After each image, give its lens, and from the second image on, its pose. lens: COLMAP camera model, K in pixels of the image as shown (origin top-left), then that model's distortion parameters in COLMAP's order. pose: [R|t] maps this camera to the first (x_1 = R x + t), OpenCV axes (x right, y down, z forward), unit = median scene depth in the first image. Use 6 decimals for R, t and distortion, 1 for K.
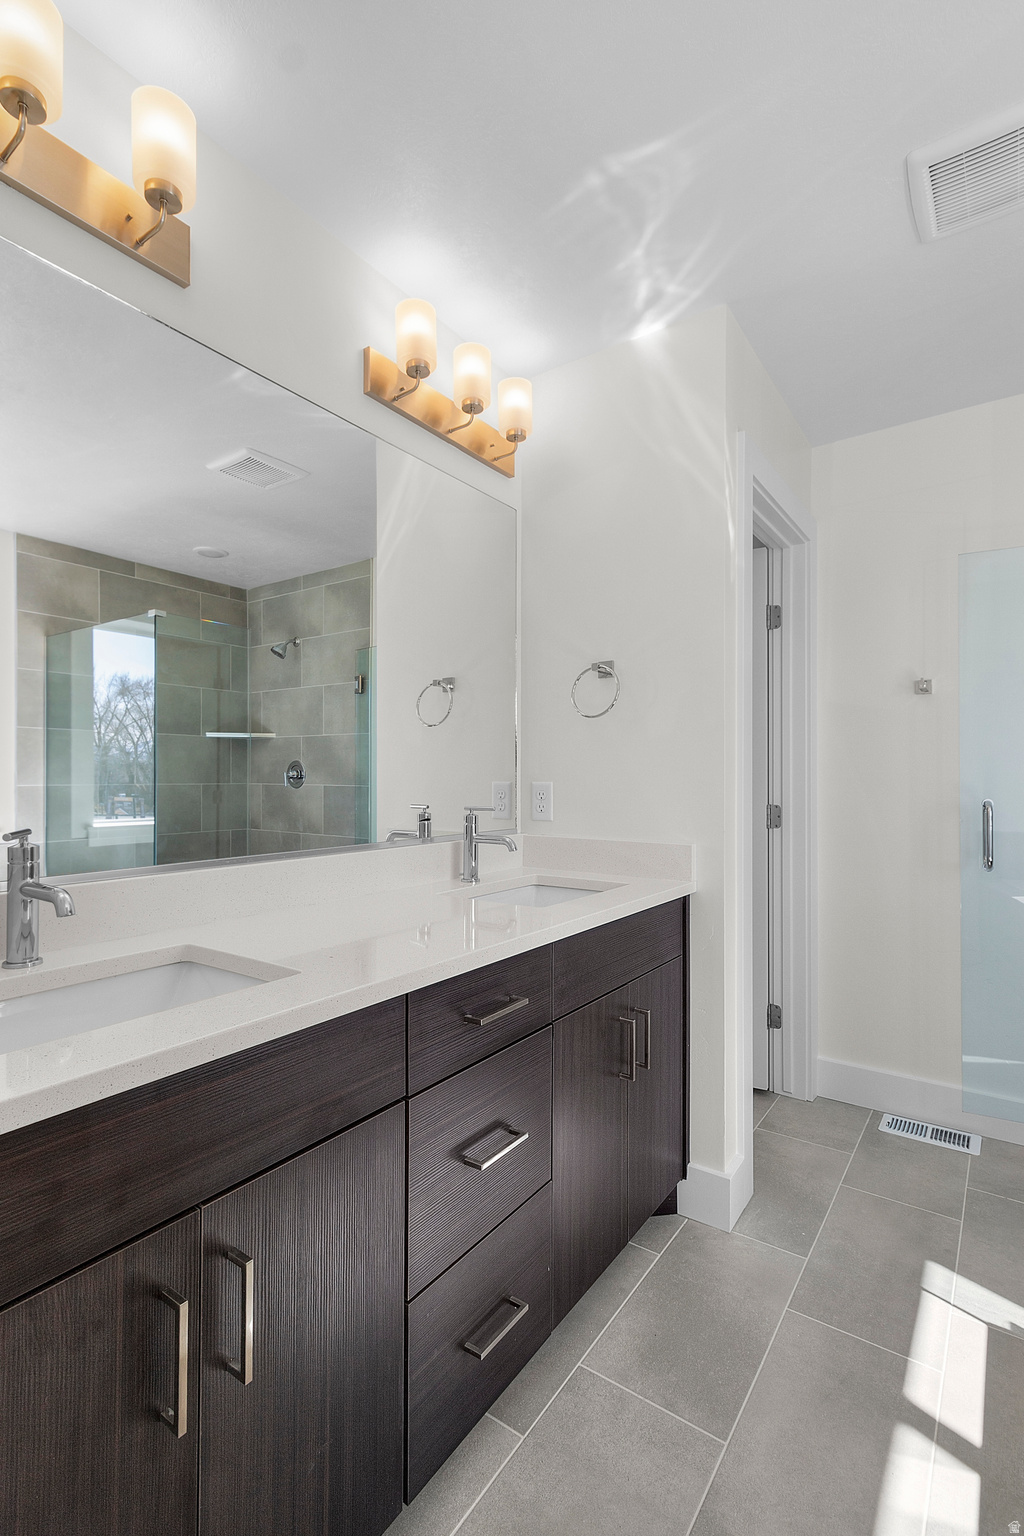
lens RADIAL K [[722.9, 0, 510.0], [0, 722.9, 777.3], [0, 0, 1]] dist [0.011065, -0.000609]
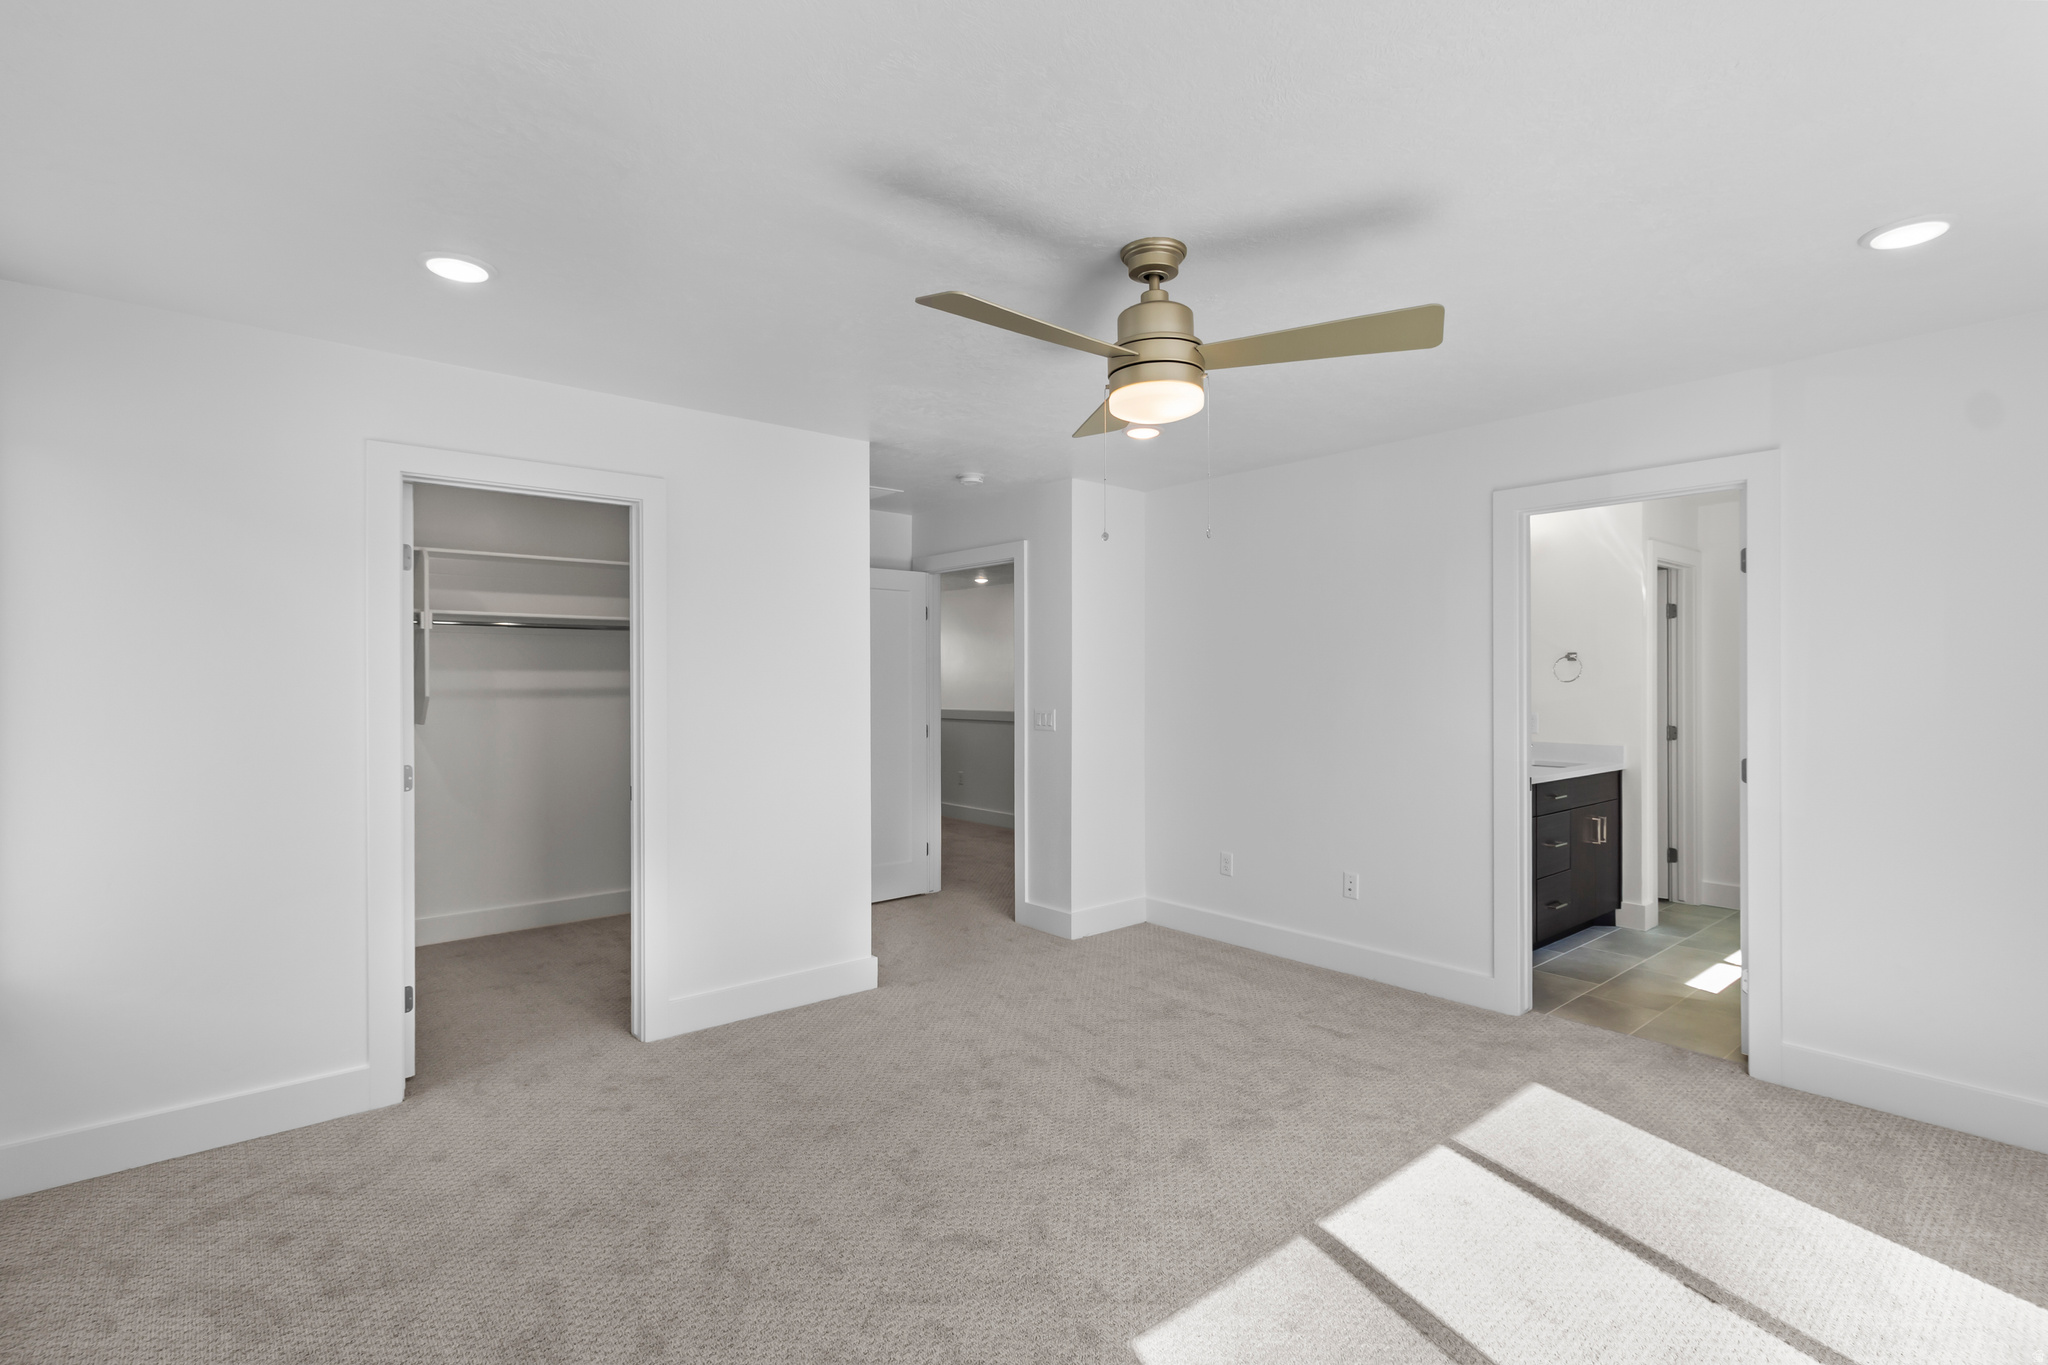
lens RADIAL K [[963.8, 0, 1025.5], [0, 963.8, 686.6], [0, 0, 1]] dist [0.011065, -0.000609]
pose [[0.967408, -0.001828, -0.253215, -0.683163], [0.001992, 0.999998, 0.000390, -0.075136], [0.253214, -0.000882, 0.967410, -2.053702]]
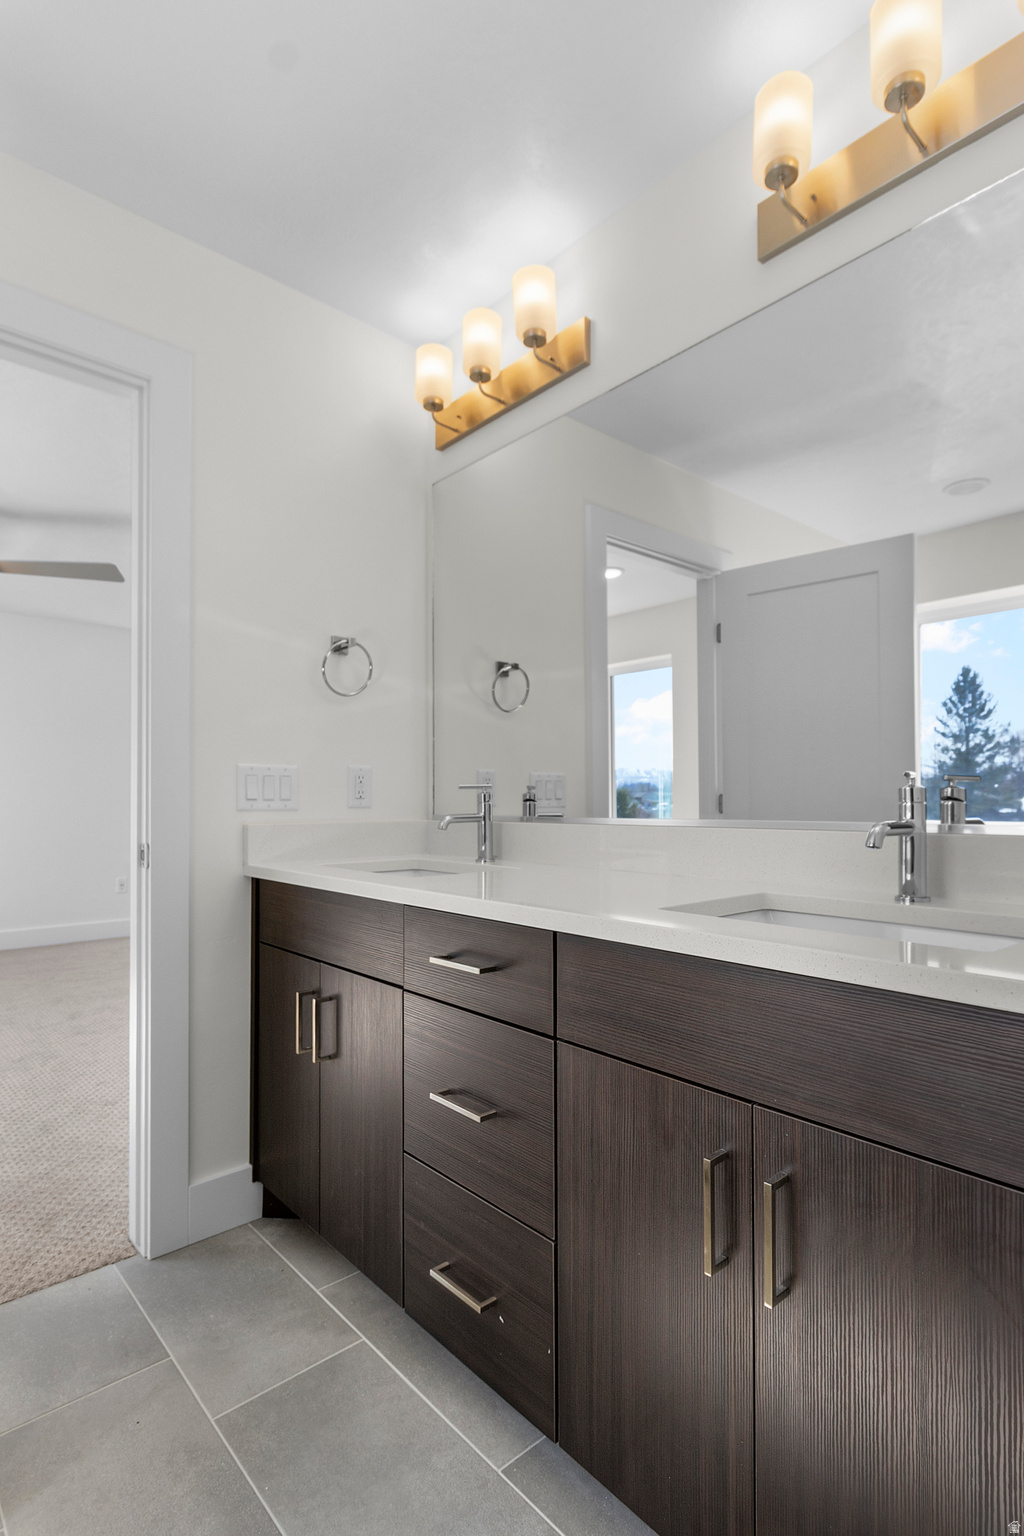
lens RADIAL K [[776.0, 0, 514.9], [0, 776.0, 773.0], [0, 0, 1]] dist [-0.004859, -0.000711]
pose [[-0.232481, -0.033446, -0.972026, 0.731226], [0.005517, 0.999347, -0.035706, 0.070685], [0.972585, -0.013663, -0.232145, 0.956947]]
